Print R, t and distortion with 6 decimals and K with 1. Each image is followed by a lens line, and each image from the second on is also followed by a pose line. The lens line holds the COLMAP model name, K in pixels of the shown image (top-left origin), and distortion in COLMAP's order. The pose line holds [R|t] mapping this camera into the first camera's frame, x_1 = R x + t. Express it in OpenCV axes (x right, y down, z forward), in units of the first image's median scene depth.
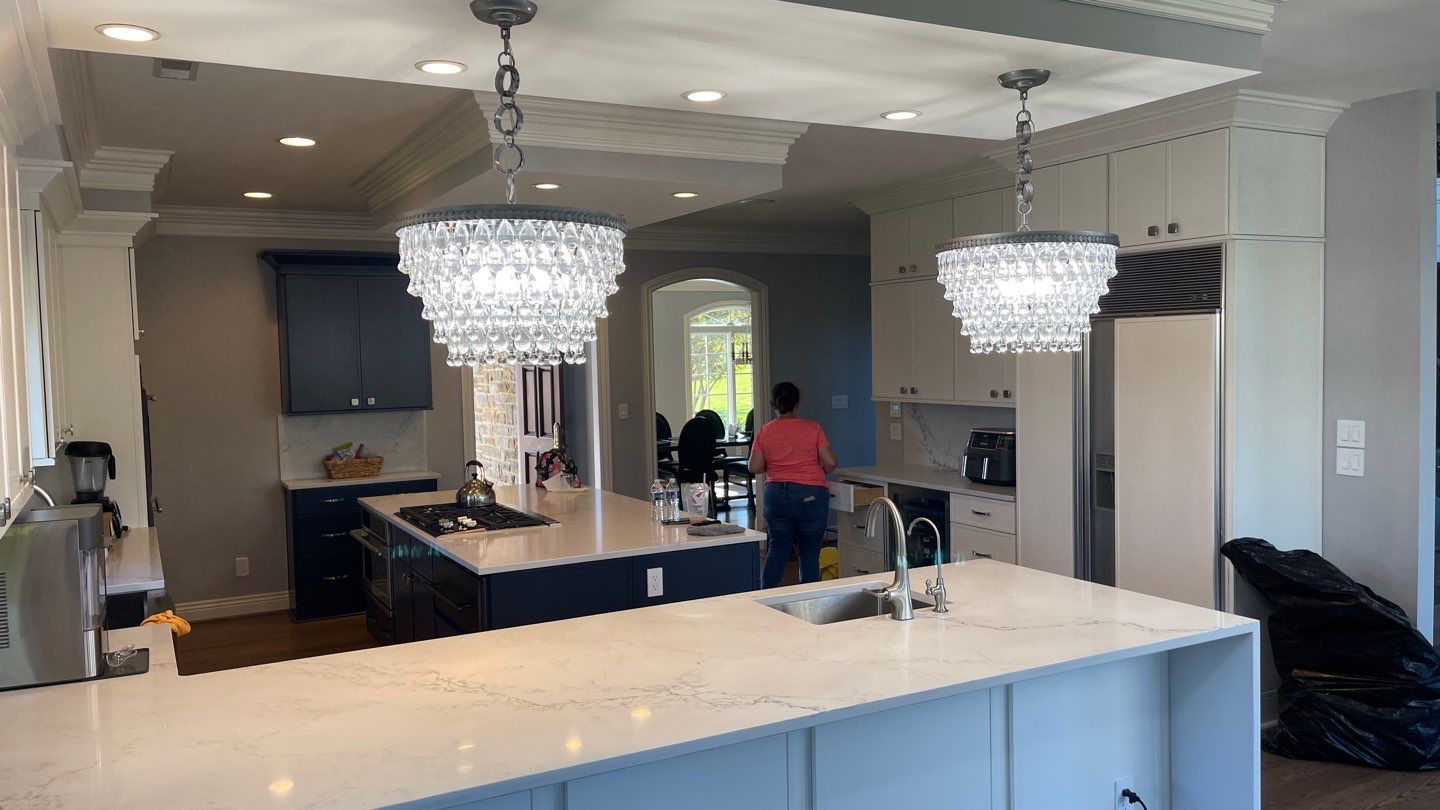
lens RADIAL K [[1090.3, 0, 724.7], [0, 1090.3, 405.5], [0, 0, 1]] dist [0.034140, -0.004086]
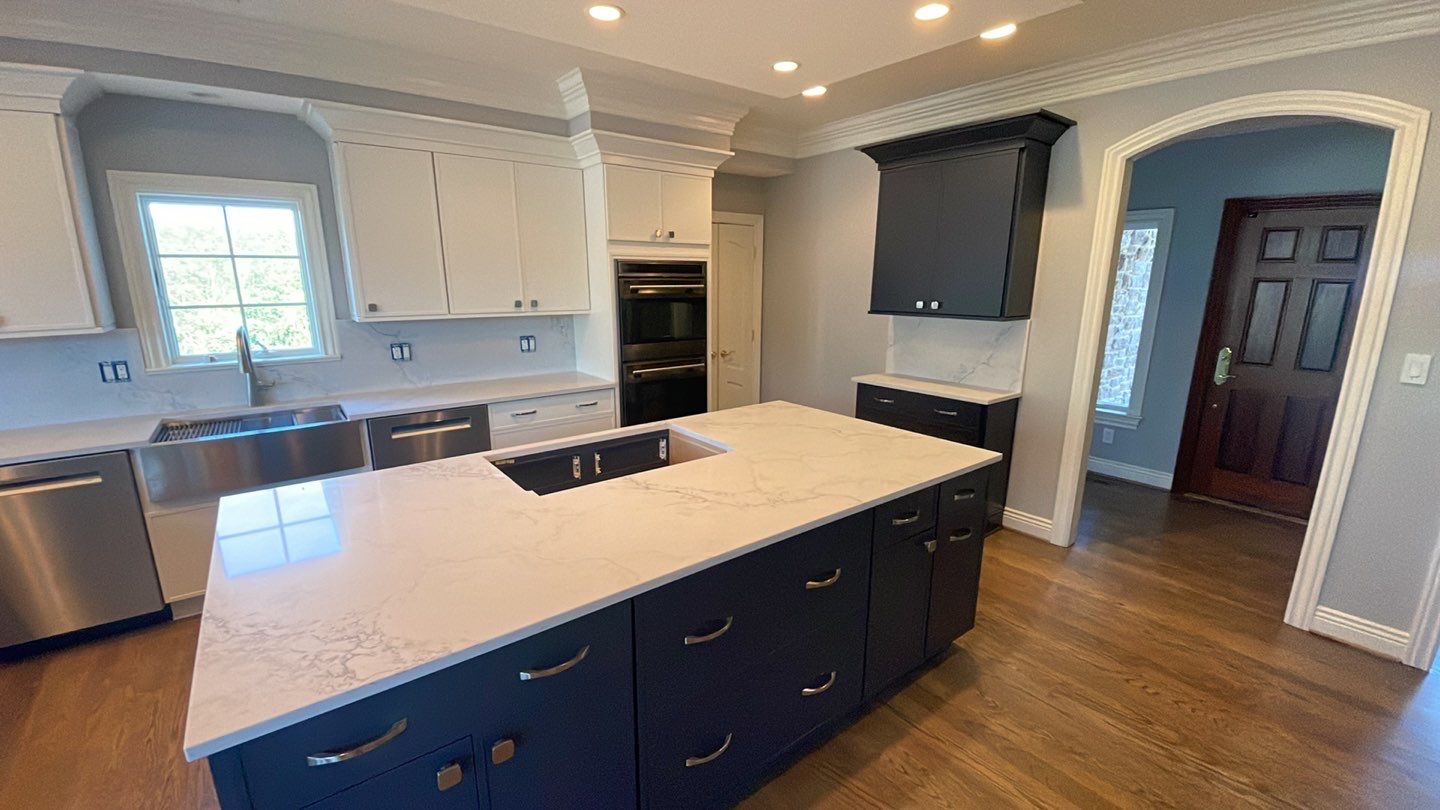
lens RADIAL K [[576.1, 0, 710.5], [0, 576.1, 412.6], [0, 0, 1]] dist [0.022115, -0.020361]
pose [[0.146268, 0.251128, -0.956839, 0.201916], [-0.053540, 0.967833, 0.245829, -0.037628], [0.987795, 0.015272, 0.155009, 1.081092]]
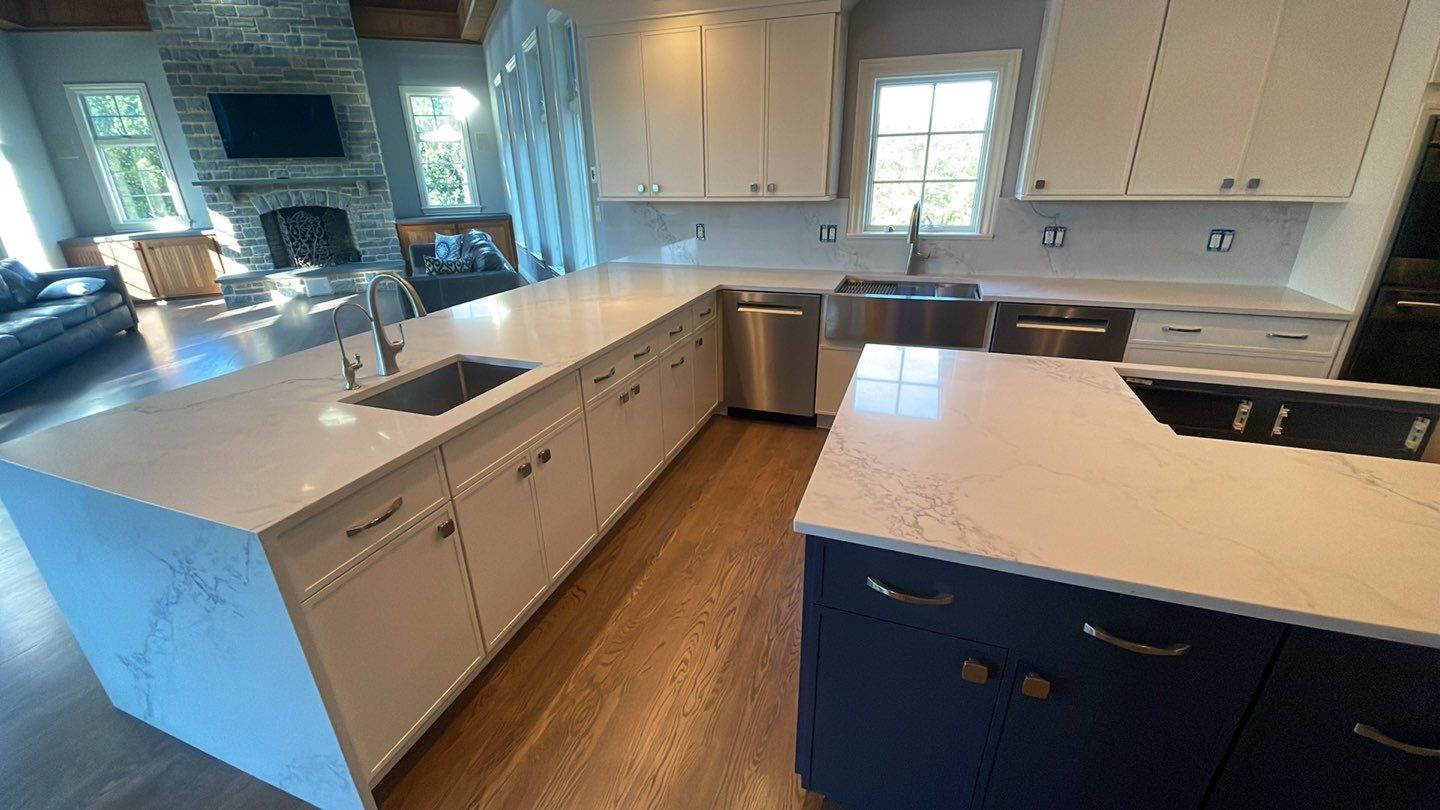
lens RADIAL K [[579.5, 0, 711.8], [0, 579.5, 411.4], [0, 0, 1]] dist [0.024148, -0.021802]
pose [[-0.751815, 0.290481, -0.591942, 0.183462], [0.006250, 0.900831, 0.434124, -0.024585], [0.659345, 0.322682, -0.679074, 1.070649]]
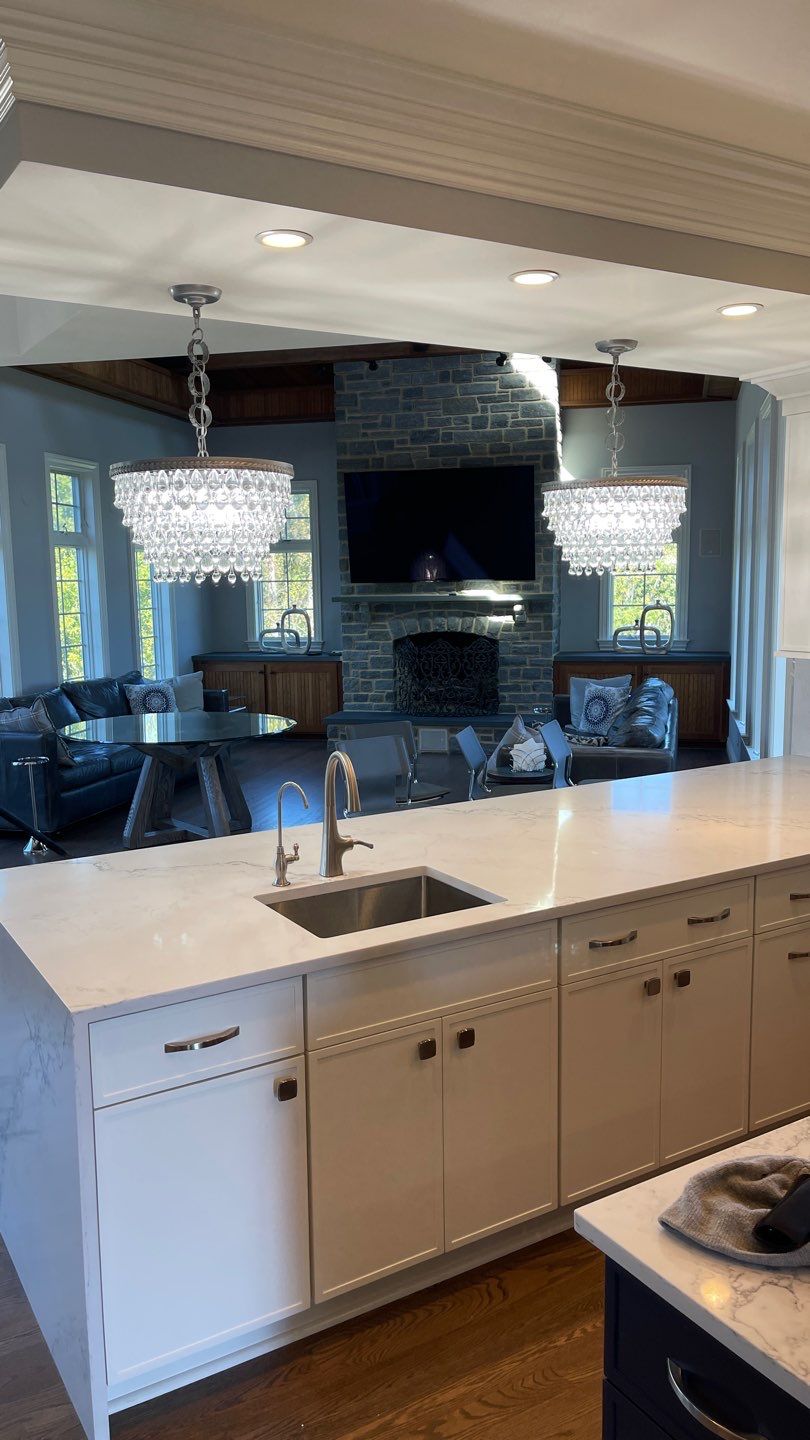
lens RADIAL K [[1078.3, 0, 408.8], [0, 1078.3, 729.2], [0, 0, 1]] dist [0.109177, -0.160751]
pose [[-0.998051, 0.045338, -0.042890, 0.085402], [0.036542, 0.981621, 0.187309, -0.057143], [0.050594, 0.185377, -0.981364, 1.194021]]
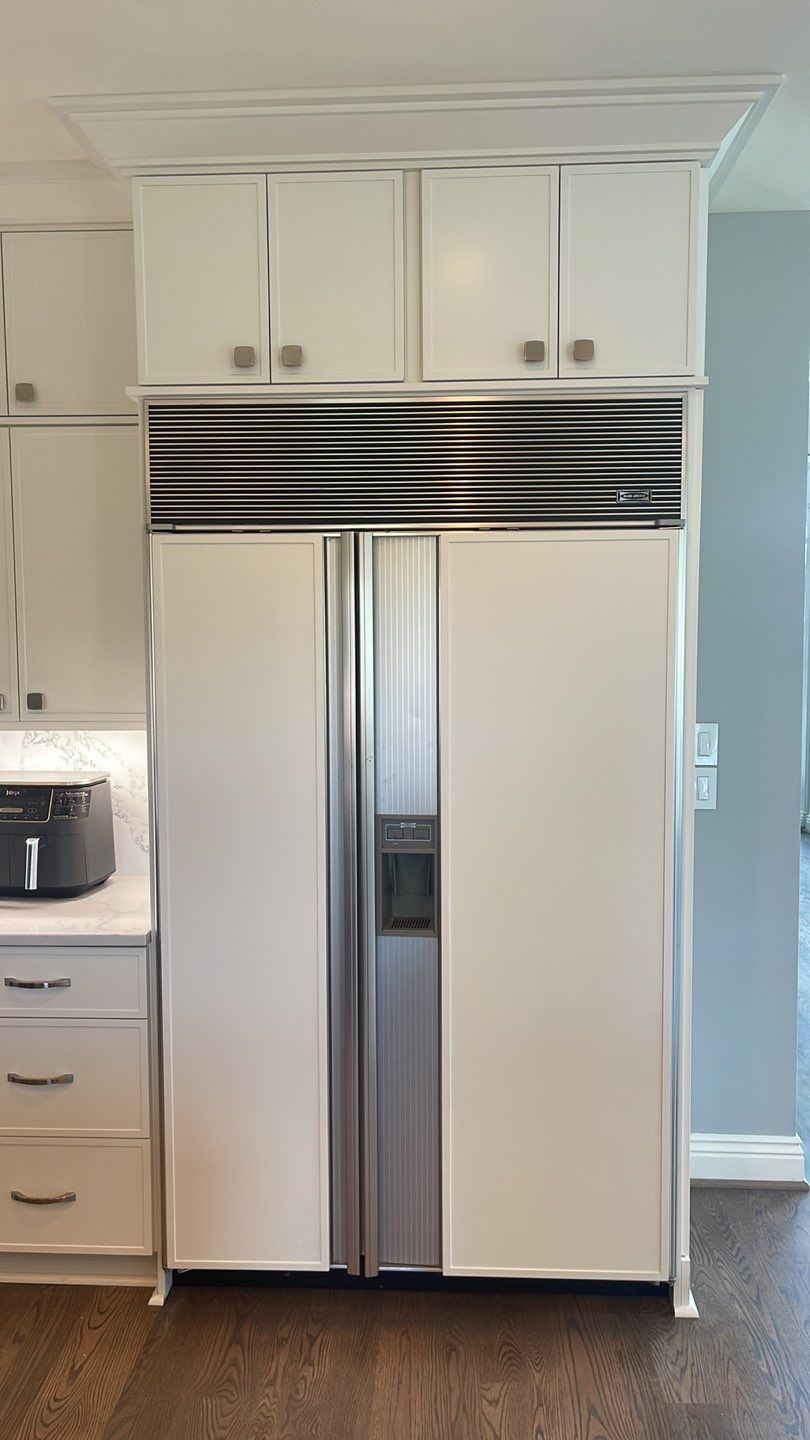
lens RADIAL K [[1075.7, 0, 405.4], [0, 1075.7, 720.5], [0, 0, 1]] dist [0.091196, -0.108353]
pose [[0.522462, -0.048778, 0.851266, -0.053312], [0.038516, 0.998693, 0.033587, -0.014605], [-0.851792, 0.015239, 0.523658, 0.784636]]
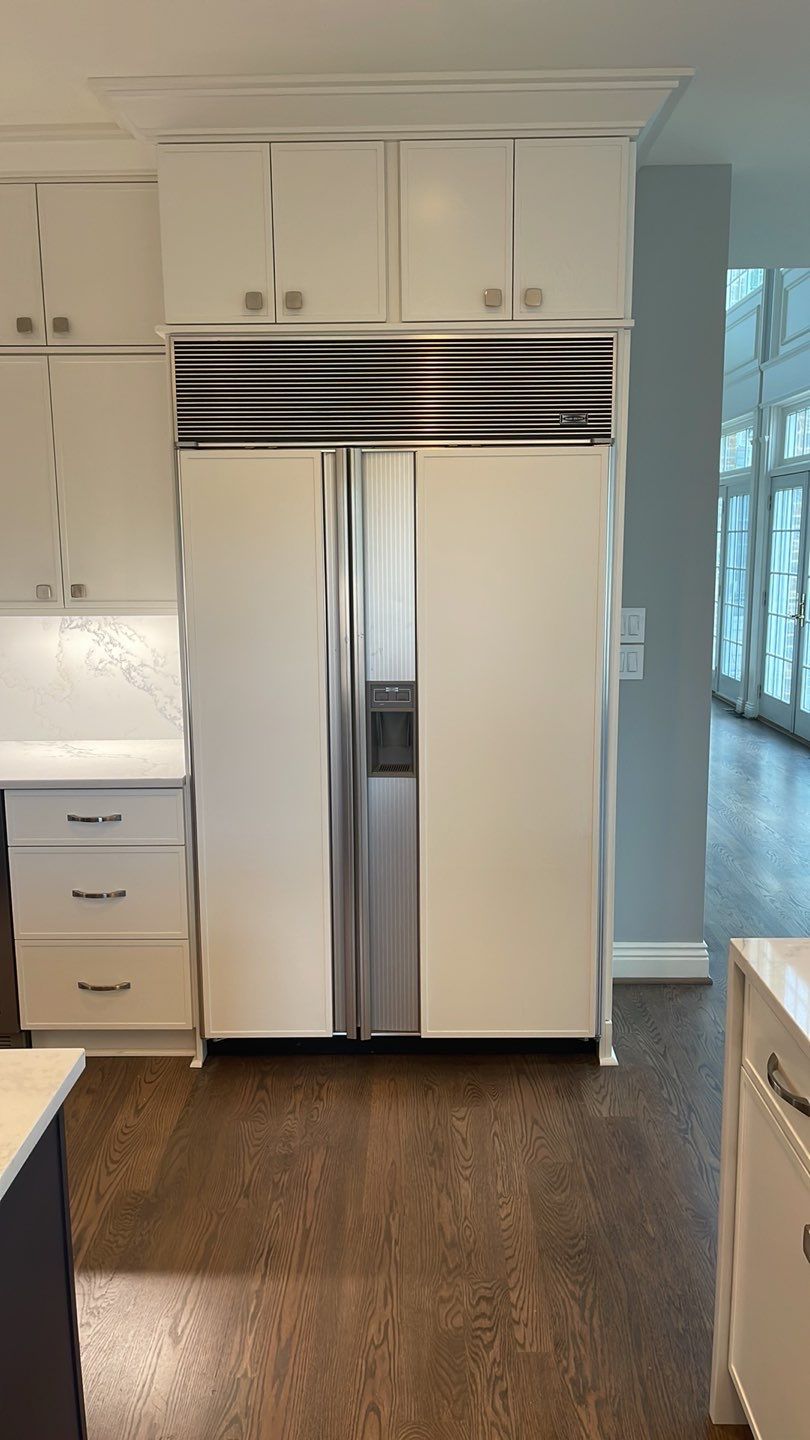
lens RADIAL K [[1075.3, 0, 408.4], [0, 1075.3, 721.6], [0, 0, 1]] dist [0.070768, -0.090898]
pose [[0.489524, -0.131536, 0.862012, -0.159671], [0.043602, 0.991013, 0.126460, -0.008898], [-0.870899, -0.024320, 0.490860, 0.734080]]
